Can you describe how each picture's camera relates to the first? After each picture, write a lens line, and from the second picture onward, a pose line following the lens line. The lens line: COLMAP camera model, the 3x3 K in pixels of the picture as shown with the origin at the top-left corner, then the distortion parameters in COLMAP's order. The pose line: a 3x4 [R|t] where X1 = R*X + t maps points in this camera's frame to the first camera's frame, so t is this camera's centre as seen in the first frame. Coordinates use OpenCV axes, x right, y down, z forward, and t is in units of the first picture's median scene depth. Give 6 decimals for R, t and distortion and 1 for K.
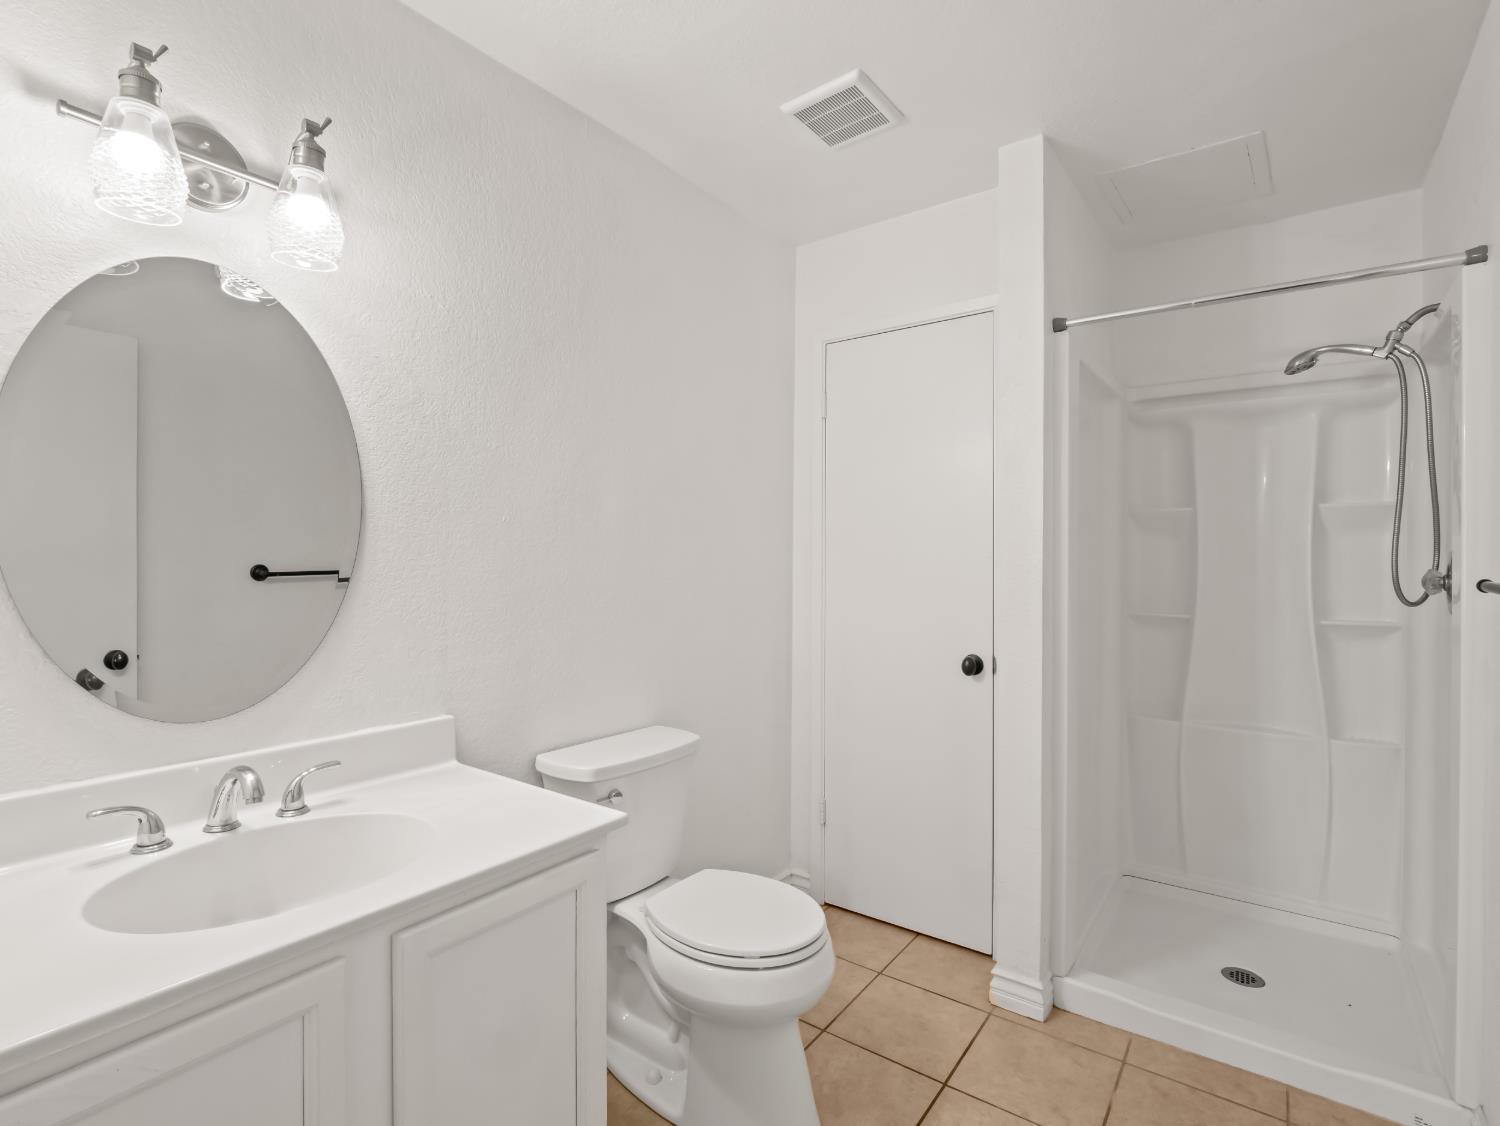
lens RADIAL K [[735.1, 0, 743.0], [0, 735.1, 558.9], [0, 0, 1]] dist [-0.007945, -0.004787]
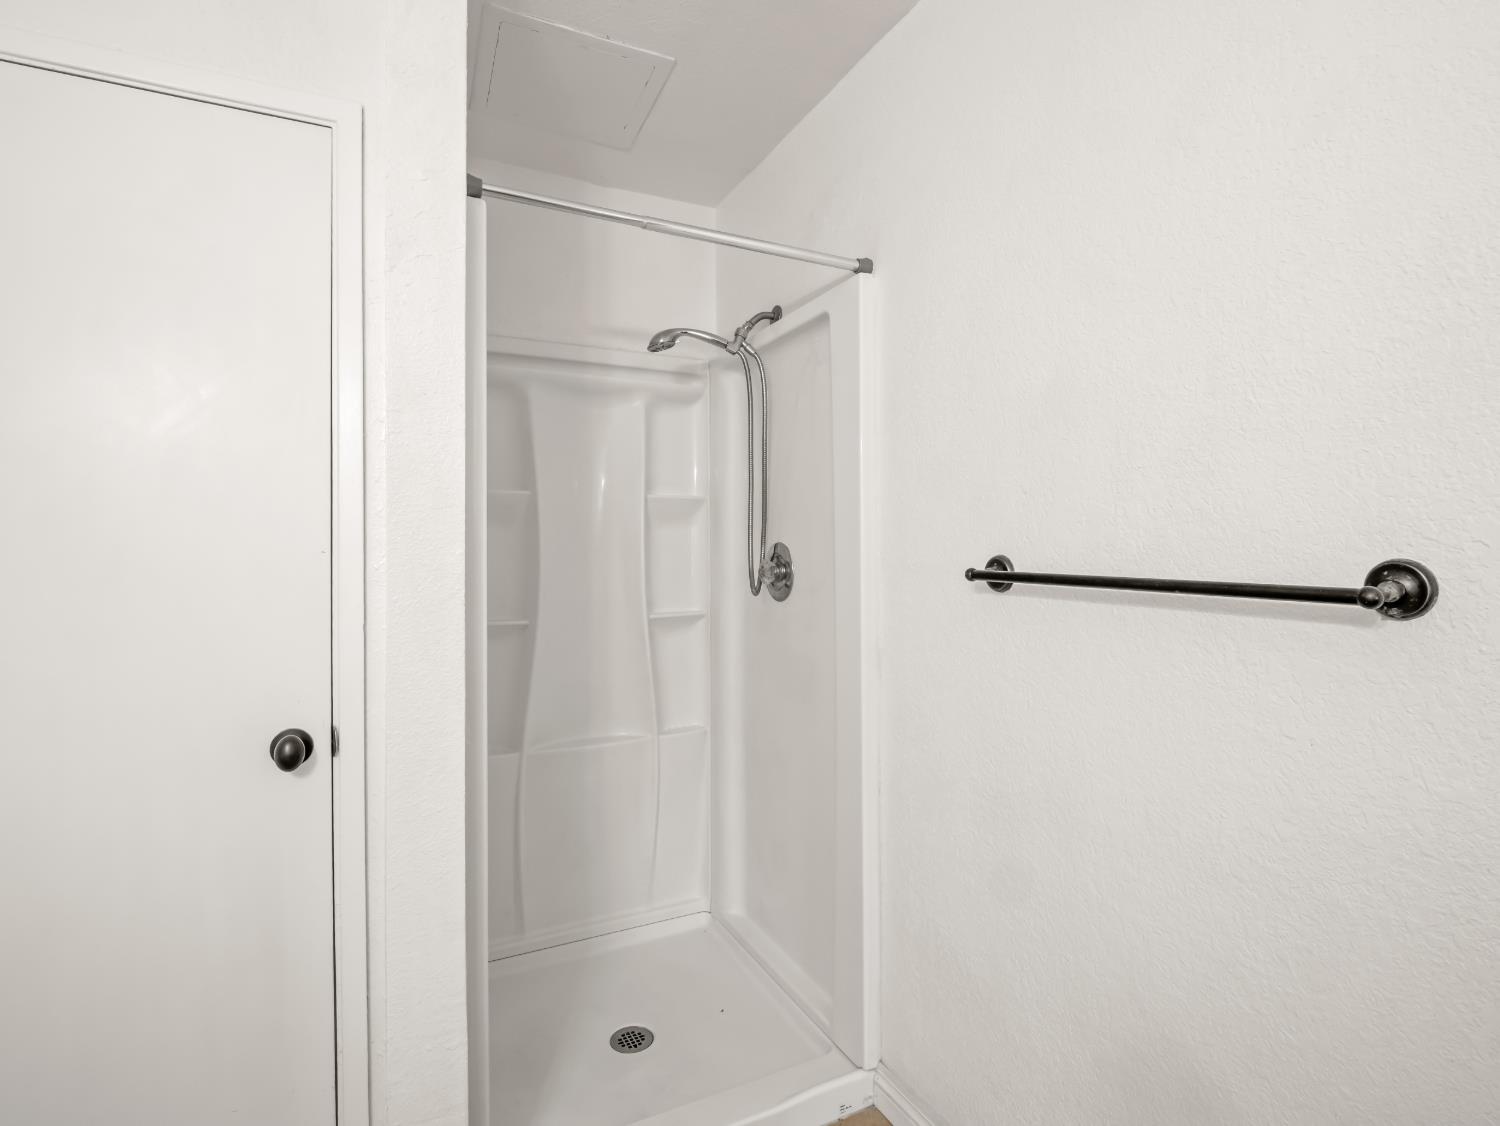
lens RADIAL K [[735.1, 0, 743.0], [0, 735.1, 539.3], [0, 0, 1]] dist [-0.007945, -0.004787]
pose [[0.446741, 0.008165, 0.894626, -0.026885], [0.013137, 0.999791, -0.015685, 0.001275], [-0.894567, 0.018760, 0.446541, 0.460134]]
